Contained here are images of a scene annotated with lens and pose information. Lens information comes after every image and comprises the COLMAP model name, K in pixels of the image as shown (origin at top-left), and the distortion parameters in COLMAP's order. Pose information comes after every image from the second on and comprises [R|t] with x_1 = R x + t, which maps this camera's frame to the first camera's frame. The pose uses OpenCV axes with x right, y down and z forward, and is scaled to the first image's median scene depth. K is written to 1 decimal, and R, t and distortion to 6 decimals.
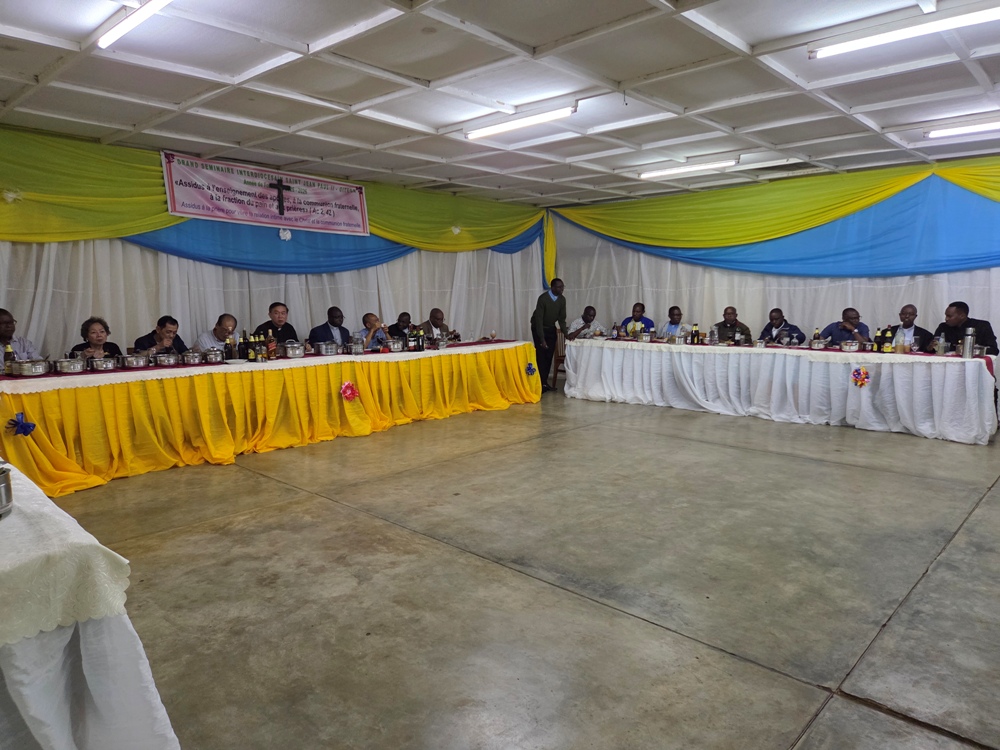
lens RADIAL K [[685.1, 0, 500.3], [0, 685.1, 377.2], [0, 0, 1]] dist [0.026377, -0.017008]
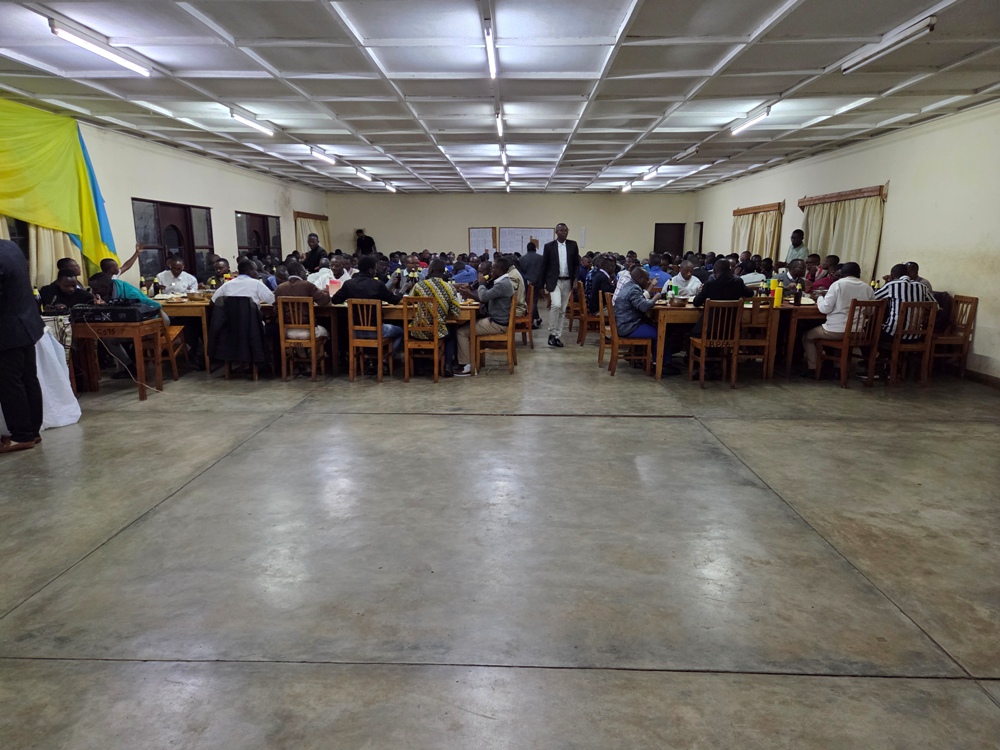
lens RADIAL K [[685.1, 0, 501.9], [0, 685.1, 372.7], [0, 0, 1]] dist [0.026377, -0.017008]
pose [[-0.675461, -0.137541, 0.724455, -0.353877], [0.082260, 0.962264, 0.259387, -0.164085], [-0.732793, 0.234799, -0.638657, 1.439743]]
